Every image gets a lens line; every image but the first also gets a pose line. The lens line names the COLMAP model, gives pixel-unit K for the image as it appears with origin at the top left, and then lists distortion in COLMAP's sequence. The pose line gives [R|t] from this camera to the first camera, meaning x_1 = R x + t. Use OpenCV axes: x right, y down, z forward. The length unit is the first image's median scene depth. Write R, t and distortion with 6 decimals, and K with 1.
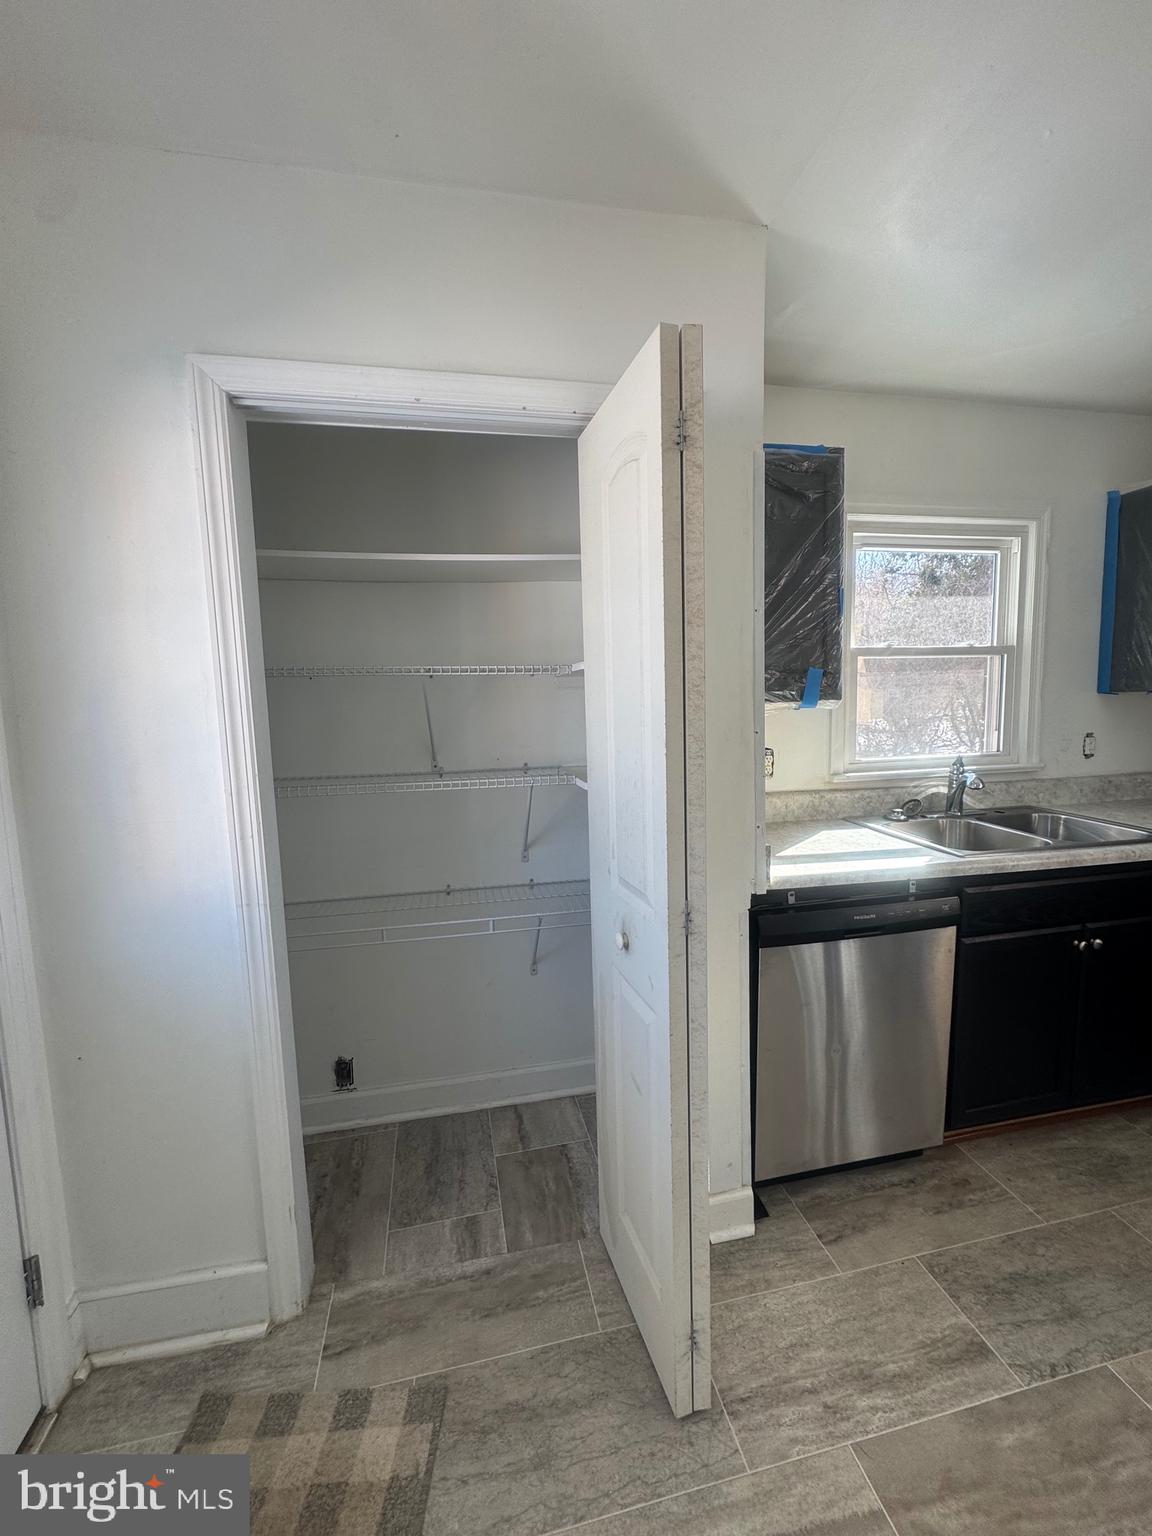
lens RADIAL K [[612.1, 0, 576.3], [0, 612.1, 764.9], [0, 0, 1]] dist [-0.003036, 0.000464]
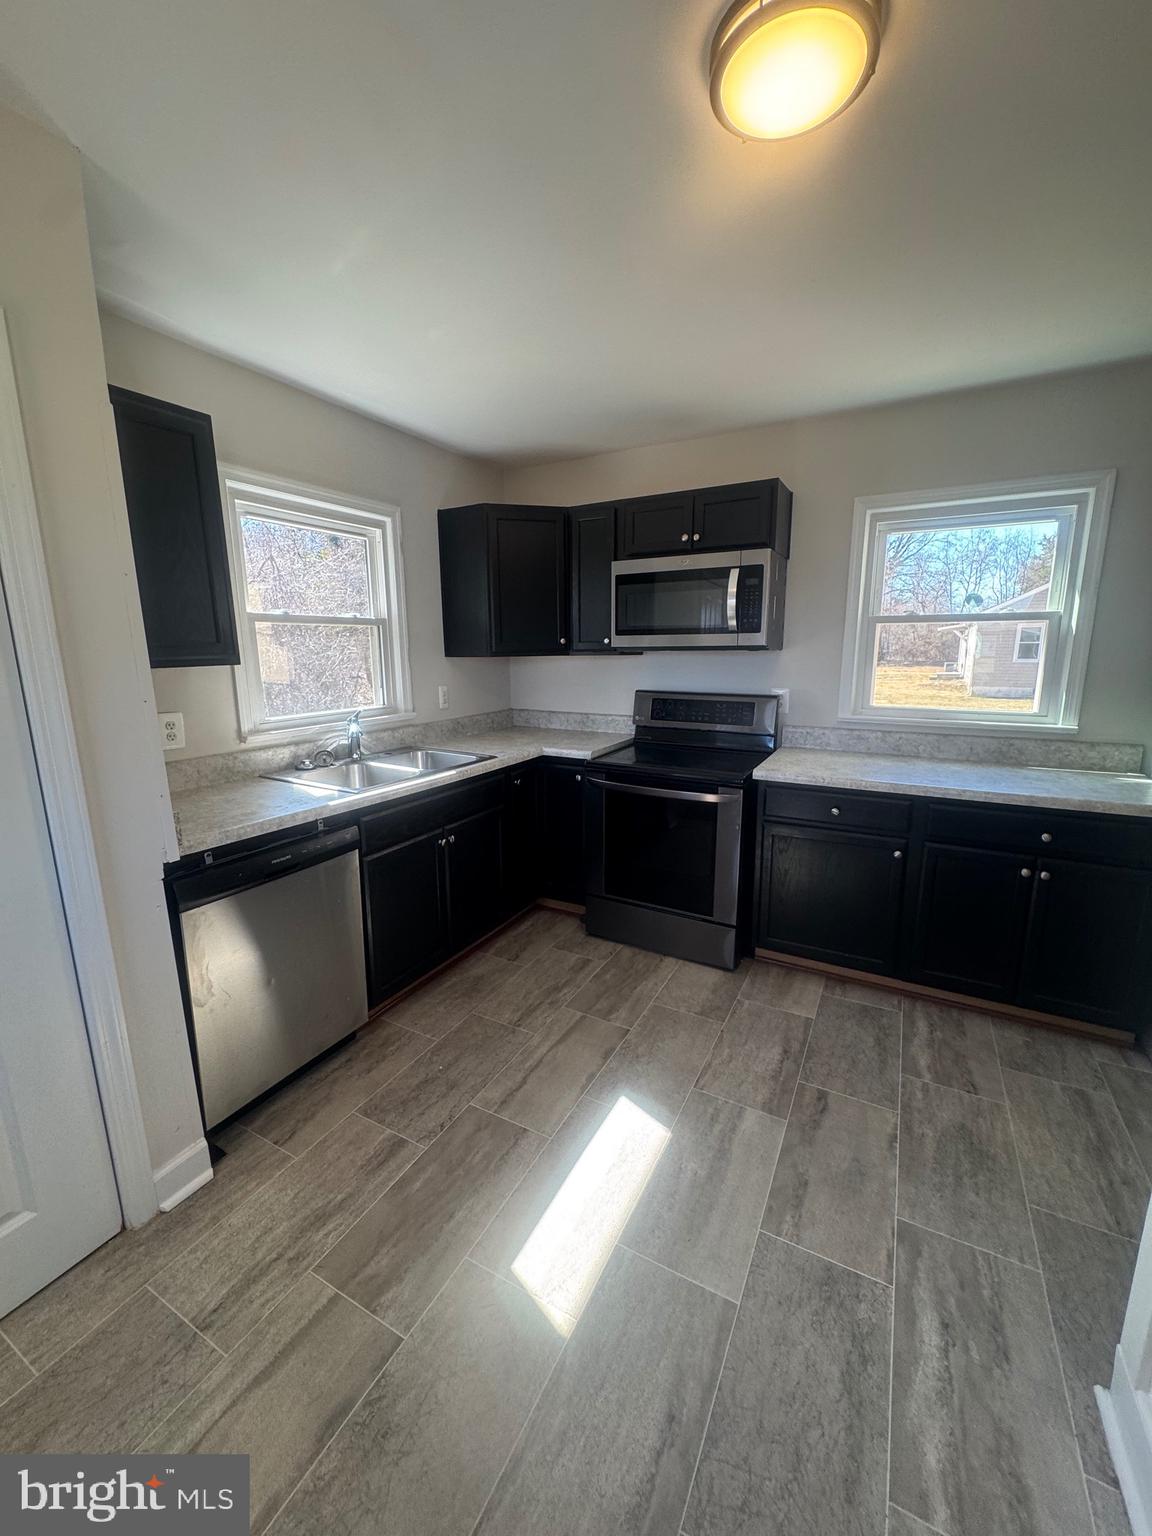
lens RADIAL K [[612.1, 0, 577.4], [0, 612.1, 766.6], [0, 0, 1]] dist [-0.003036, 0.000464]
pose [[0.643635, -0.125923, 0.754902, -0.010574], [0.068059, 0.991881, 0.107426, -0.006700], [-0.762301, -0.017765, 0.646979, -0.144154]]
